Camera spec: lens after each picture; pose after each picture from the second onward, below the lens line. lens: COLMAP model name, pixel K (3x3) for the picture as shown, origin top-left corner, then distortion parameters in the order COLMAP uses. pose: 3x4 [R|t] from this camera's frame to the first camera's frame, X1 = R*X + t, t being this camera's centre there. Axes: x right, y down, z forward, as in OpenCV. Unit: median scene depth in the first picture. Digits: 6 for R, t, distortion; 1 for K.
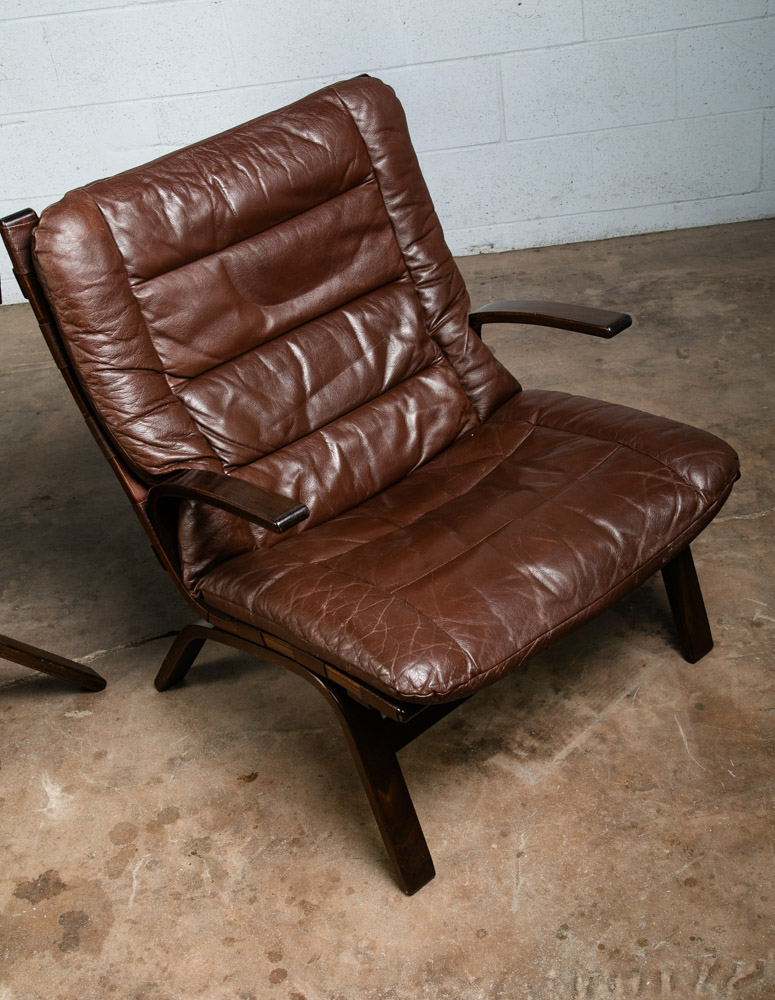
lens RADIAL K [[1351.6, 0, 383.1], [0, 1351.6, 522.0], [0, 0, 1]] dist [0.068576, 0.000000]
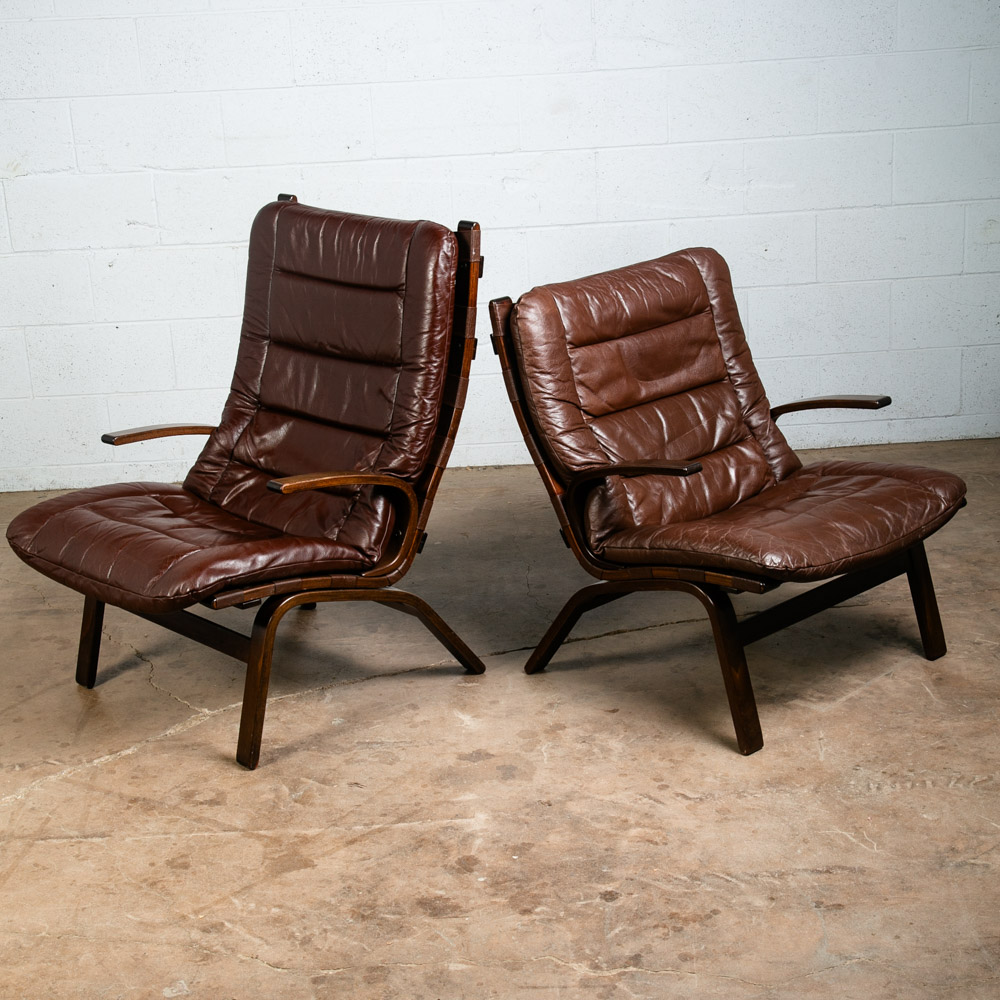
lens RADIAL K [[1935.1, 0, 503.1], [0, 1935.1, 535.8], [0, 0, 1]] dist [0.101225, 0.000000]
pose [[0.997071, 0.060117, 0.047271, -0.320133], [-0.044109, 0.957004, -0.286702, 0.599786], [-0.062474, 0.283777, 0.956853, -0.931605]]
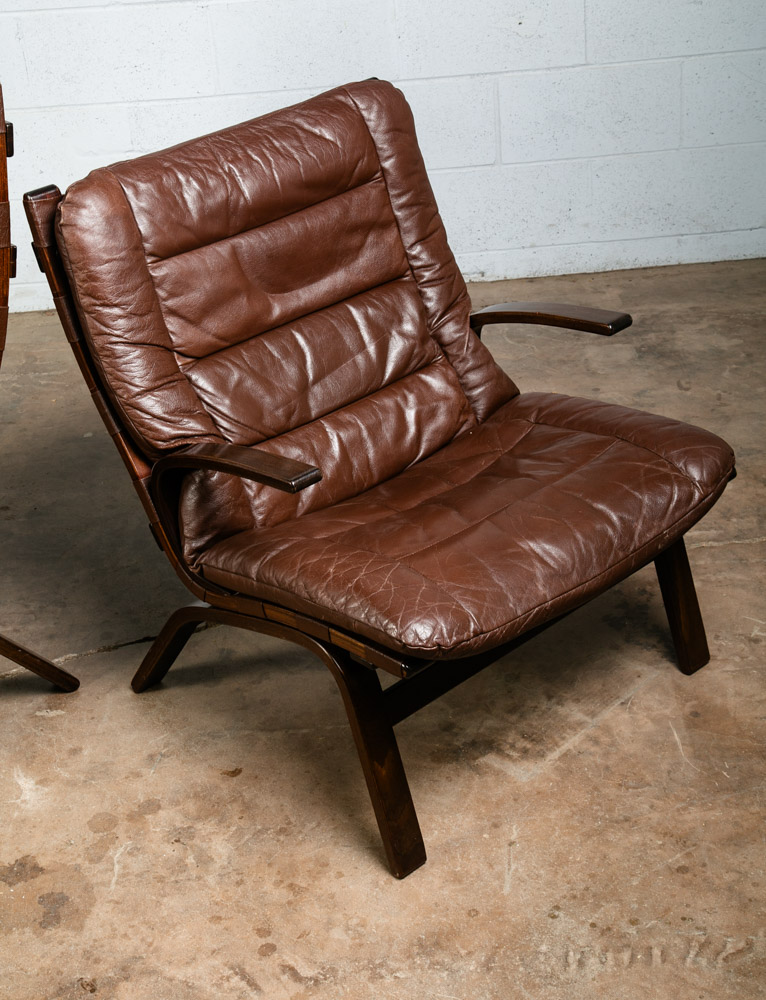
lens RADIAL K [[1694.7, 0, 375.3], [0, 1694.7, 474.4], [0, 0, 1]] dist [0.160387, 0.000000]
pose [[0.998766, 0.036940, 0.033204, -0.046694], [-0.033096, 0.993417, -0.109674, 0.110004], [-0.037037, 0.108439, 0.993413, -0.245910]]
